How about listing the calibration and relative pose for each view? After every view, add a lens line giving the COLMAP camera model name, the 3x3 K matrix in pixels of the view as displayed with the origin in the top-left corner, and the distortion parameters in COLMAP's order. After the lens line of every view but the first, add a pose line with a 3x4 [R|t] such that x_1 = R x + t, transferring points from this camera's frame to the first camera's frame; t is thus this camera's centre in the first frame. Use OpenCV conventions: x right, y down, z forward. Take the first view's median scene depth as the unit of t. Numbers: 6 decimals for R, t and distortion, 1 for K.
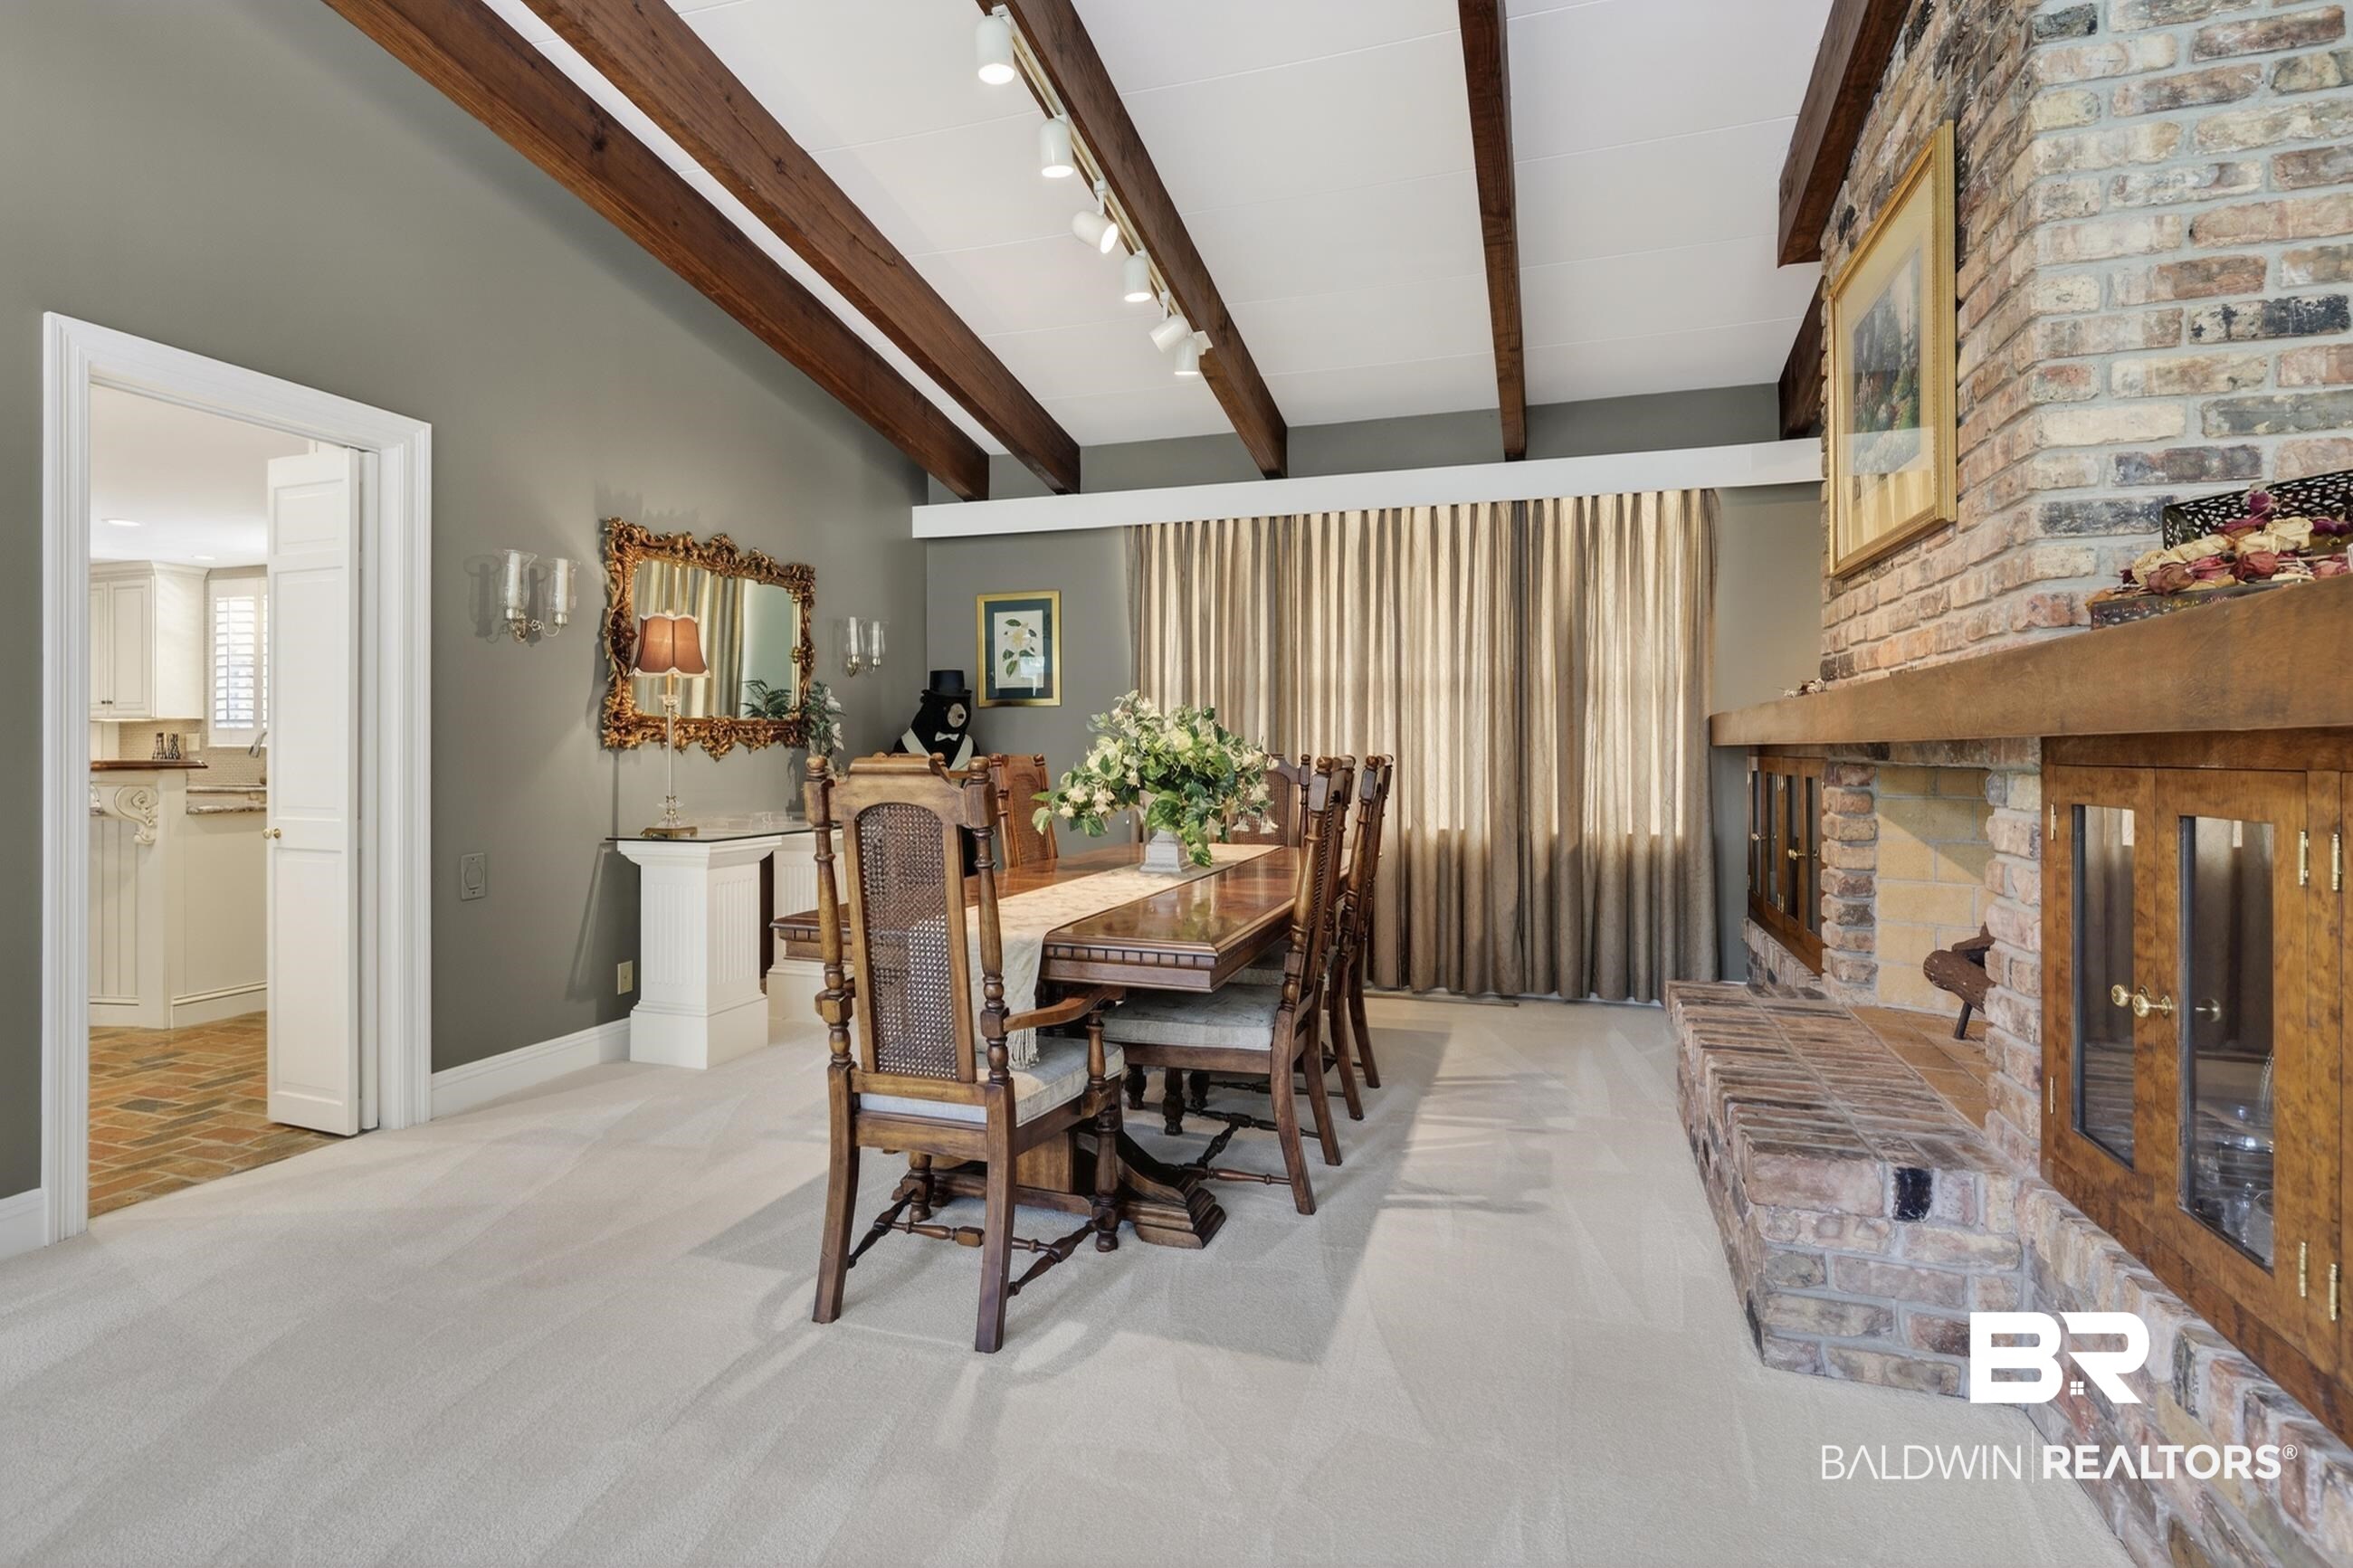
lens RADIAL K [[1163.1, 0, 1154.7], [0, 1163.1, 763.9], [0, 0, 1]] dist [0.003037, -0.000642]
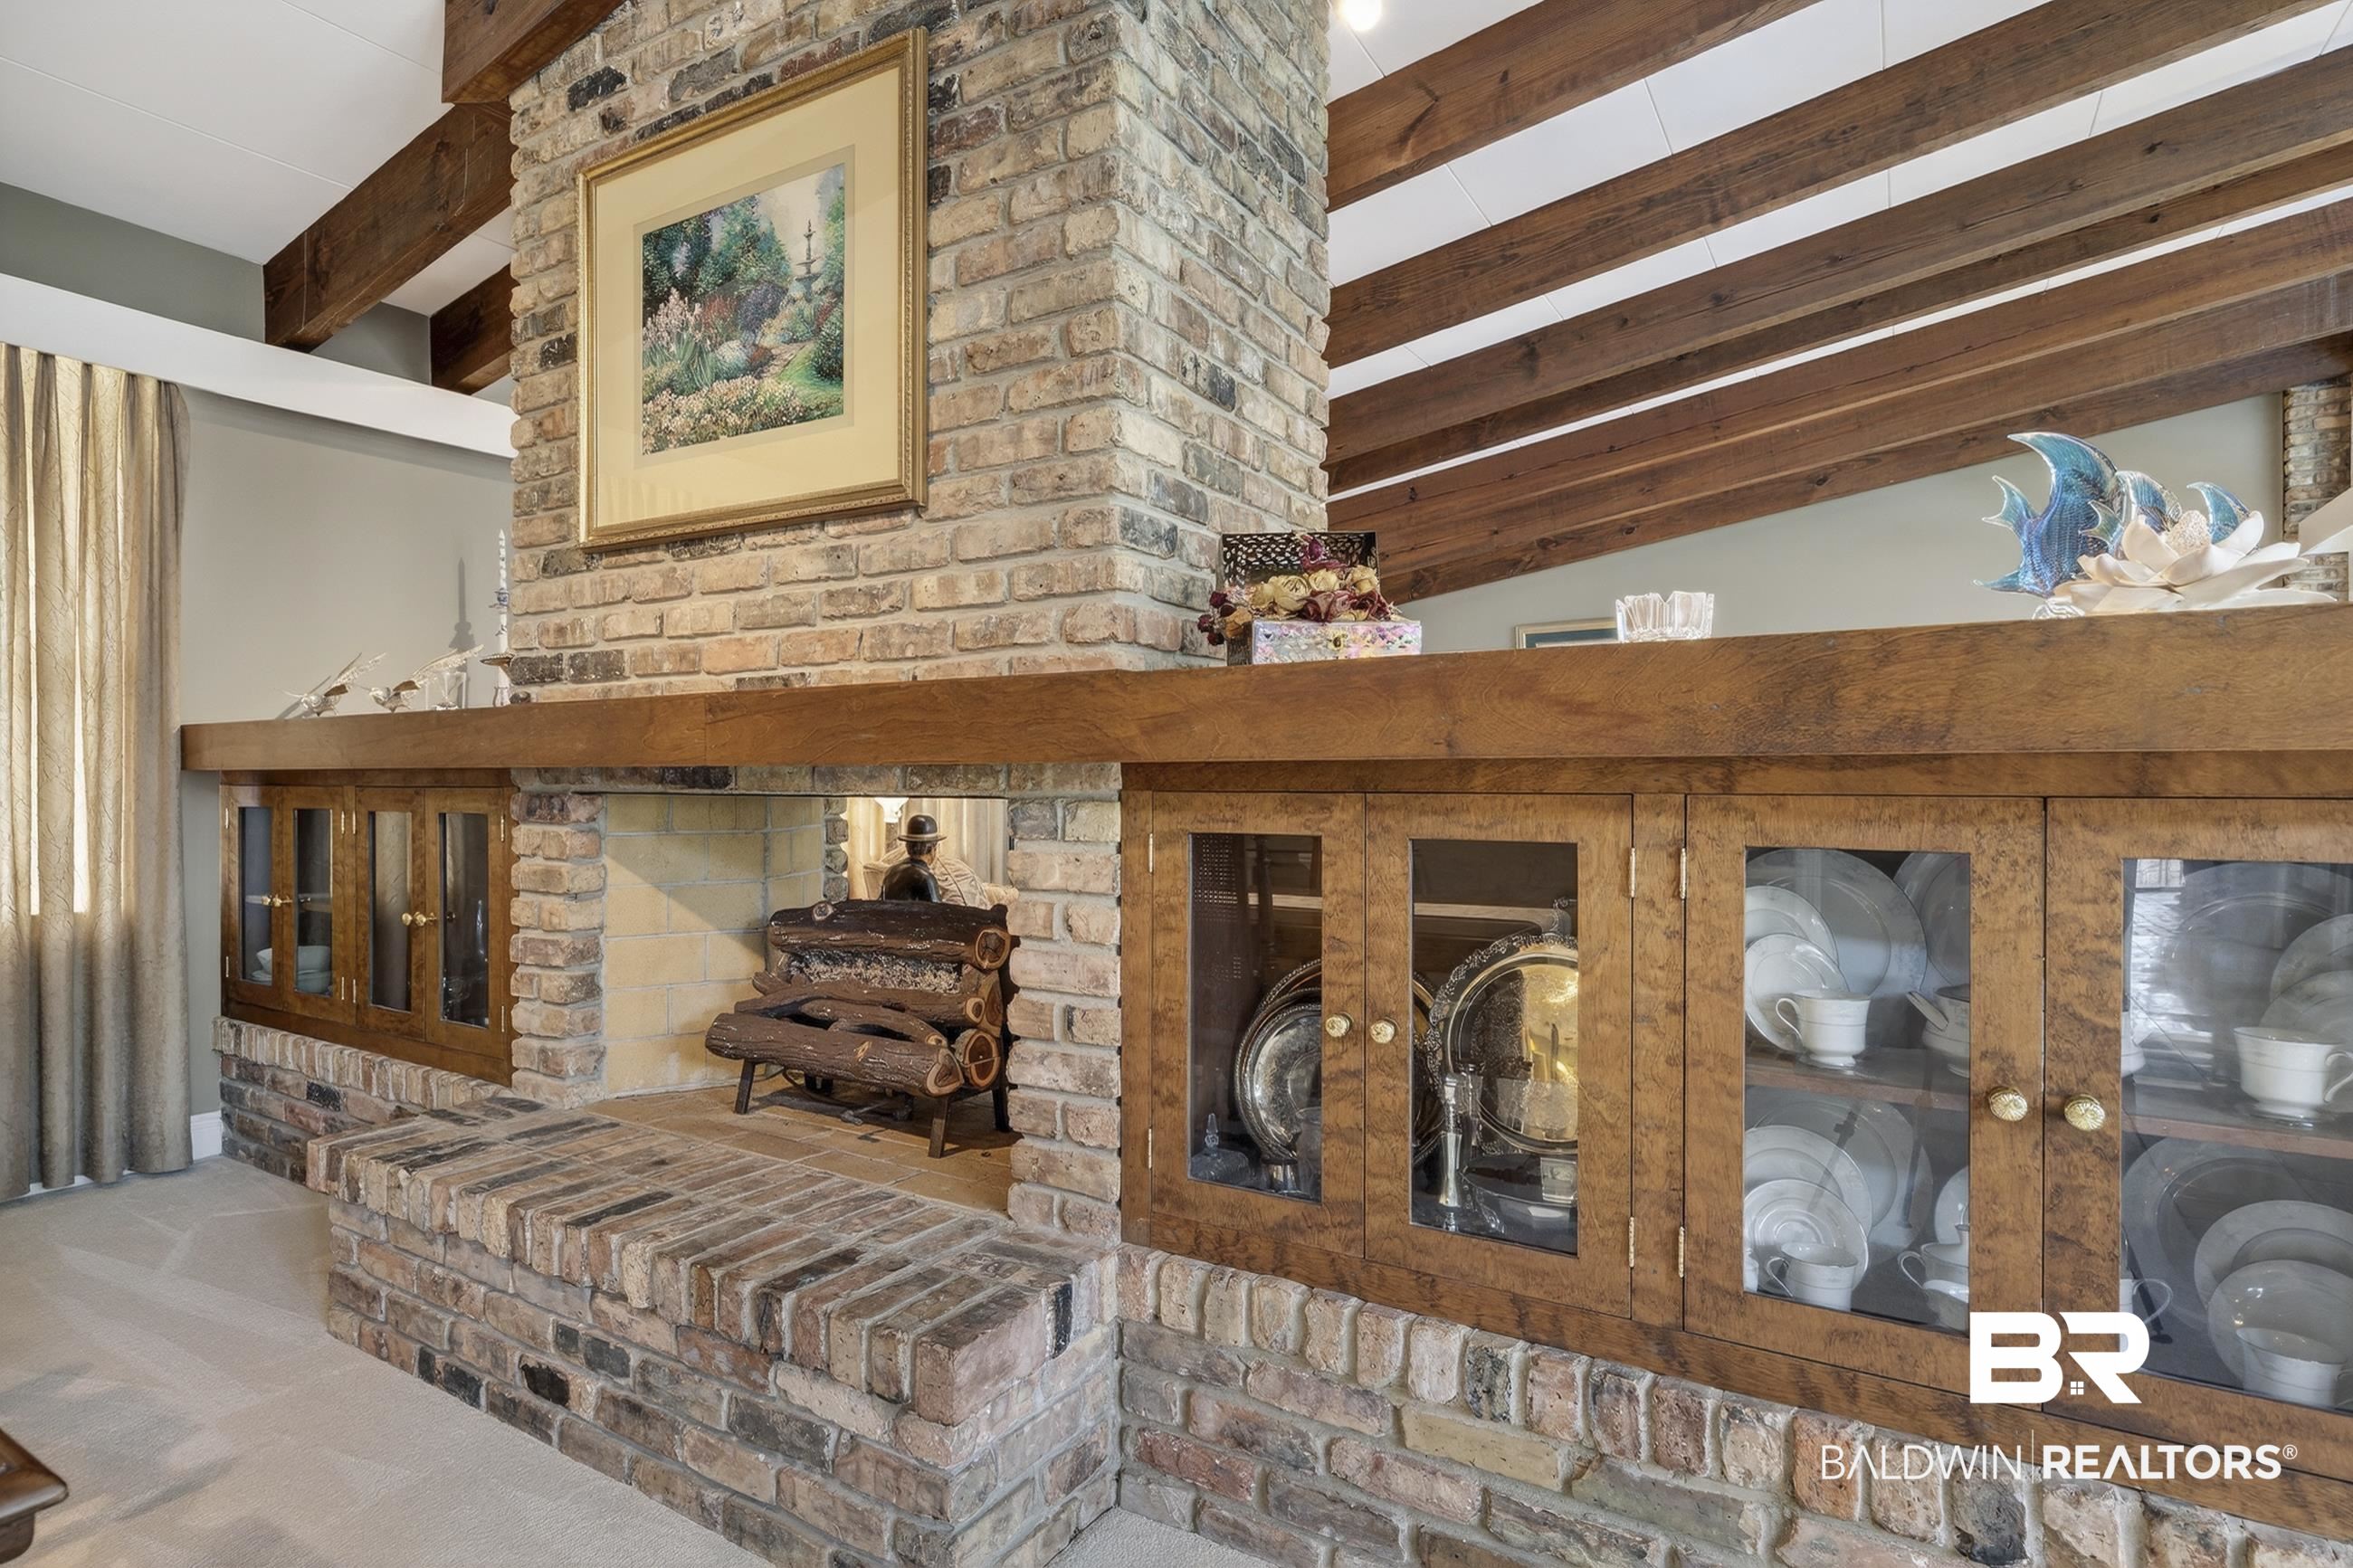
lens RADIAL K [[1262.1, 0, 1174.3], [0, 1262.1, 784.8], [0, 0, 1]] dist [-0.001148, 0.003065]
pose [[0.264160, -0.004588, 0.964468, -0.161035], [0.010540, 0.999943, 0.001870, -0.005320], [-0.964421, 0.009671, 0.264193, 0.606999]]
